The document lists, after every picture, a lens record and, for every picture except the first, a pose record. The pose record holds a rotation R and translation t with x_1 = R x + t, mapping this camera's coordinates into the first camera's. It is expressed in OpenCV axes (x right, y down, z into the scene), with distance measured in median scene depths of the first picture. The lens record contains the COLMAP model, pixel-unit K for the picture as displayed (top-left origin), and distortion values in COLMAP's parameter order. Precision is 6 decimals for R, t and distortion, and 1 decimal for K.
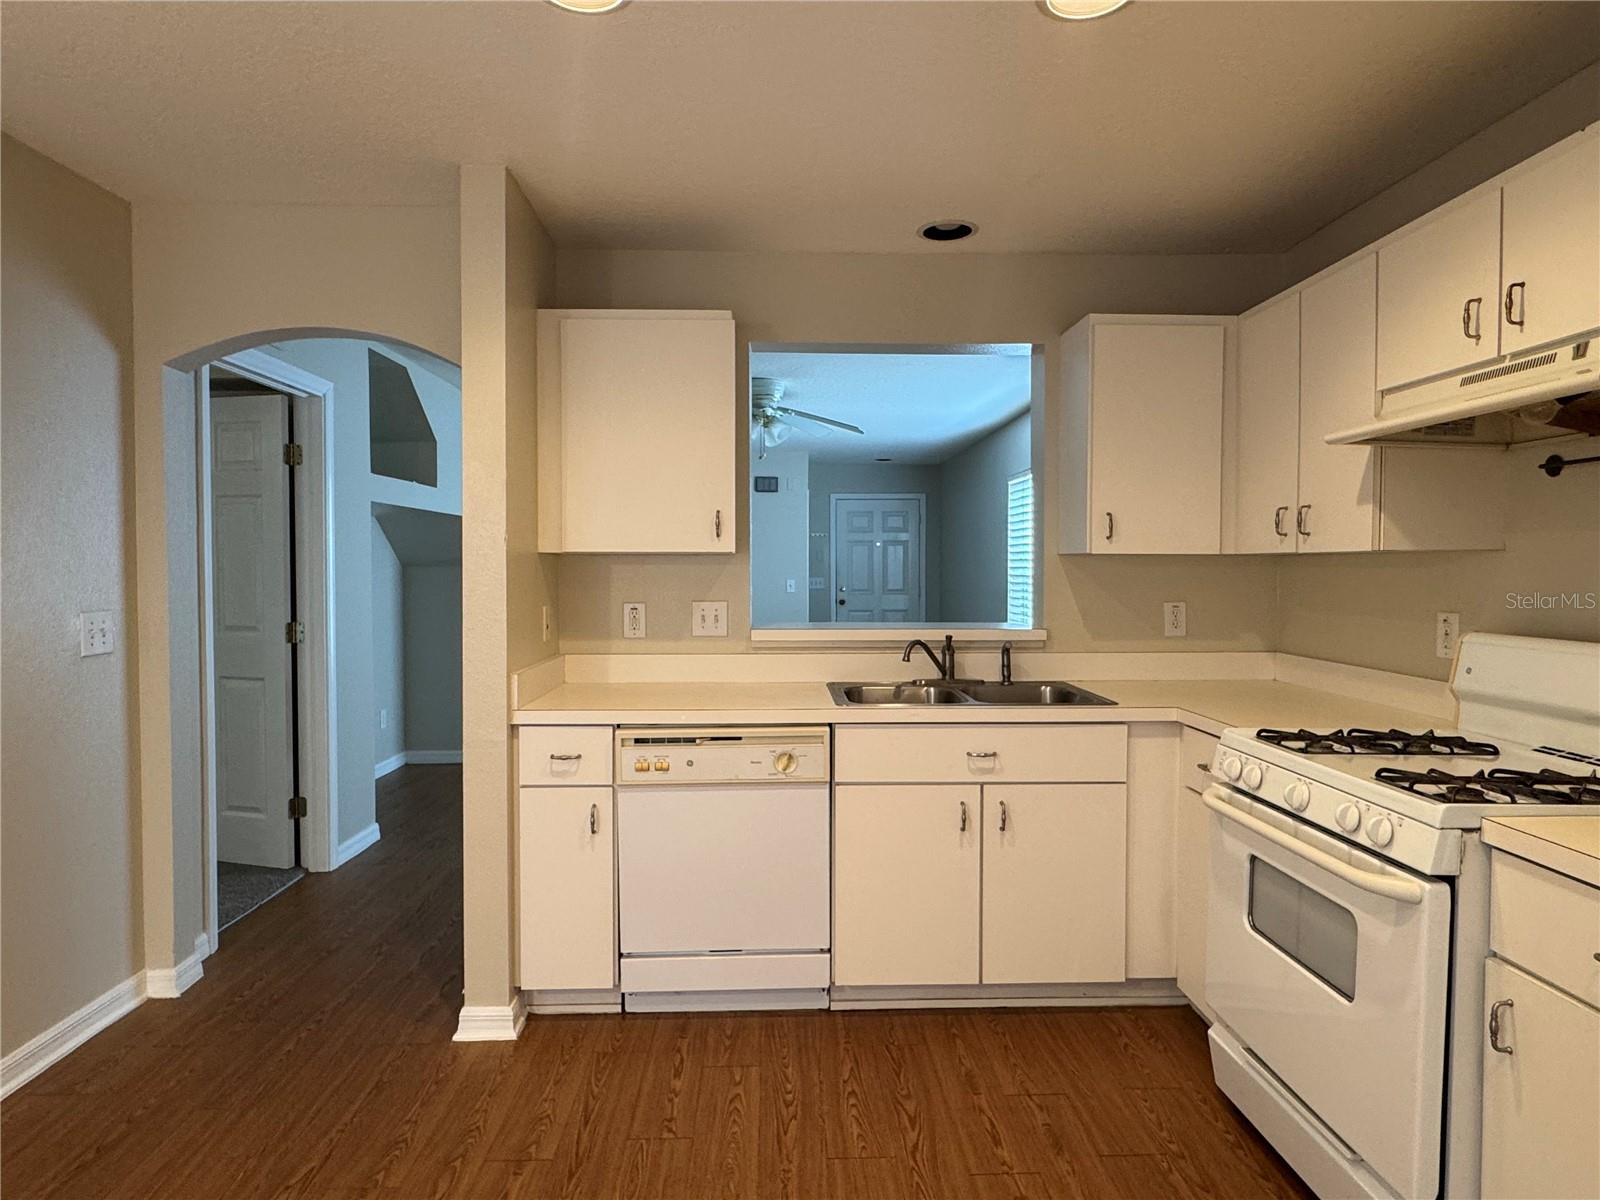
lens RADIAL K [[938.4, 0, 797.5], [0, 938.4, 595.4], [0, 0, 1]] dist [-0.004585, -0.001054]
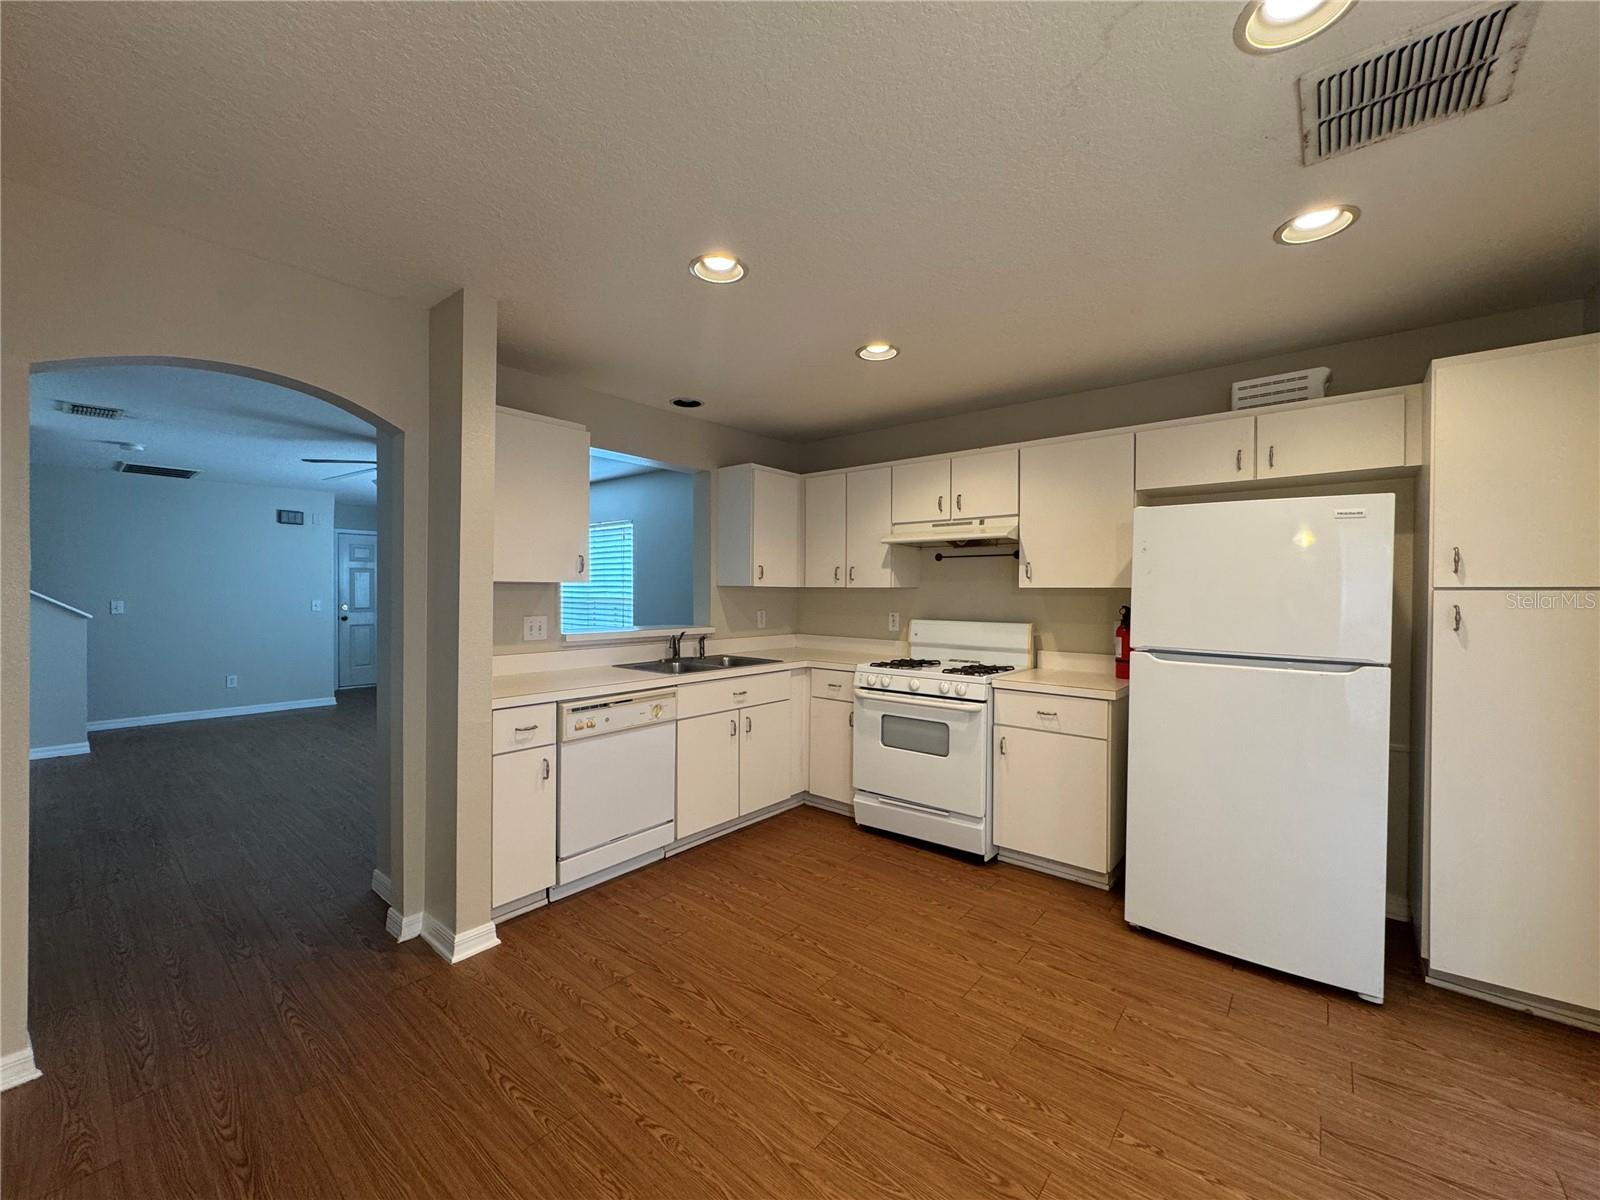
lens RADIAL K [[641.8, 0, 799.1], [0, 641.8, 595.8], [0, 0, 1]] dist [-0.007892, 0.000438]
pose [[0.660878, -0.000204, 0.750494, -0.696089], [0.015692, 0.999785, -0.013547, -0.006005], [-0.750330, 0.020729, 0.660739, 0.059078]]
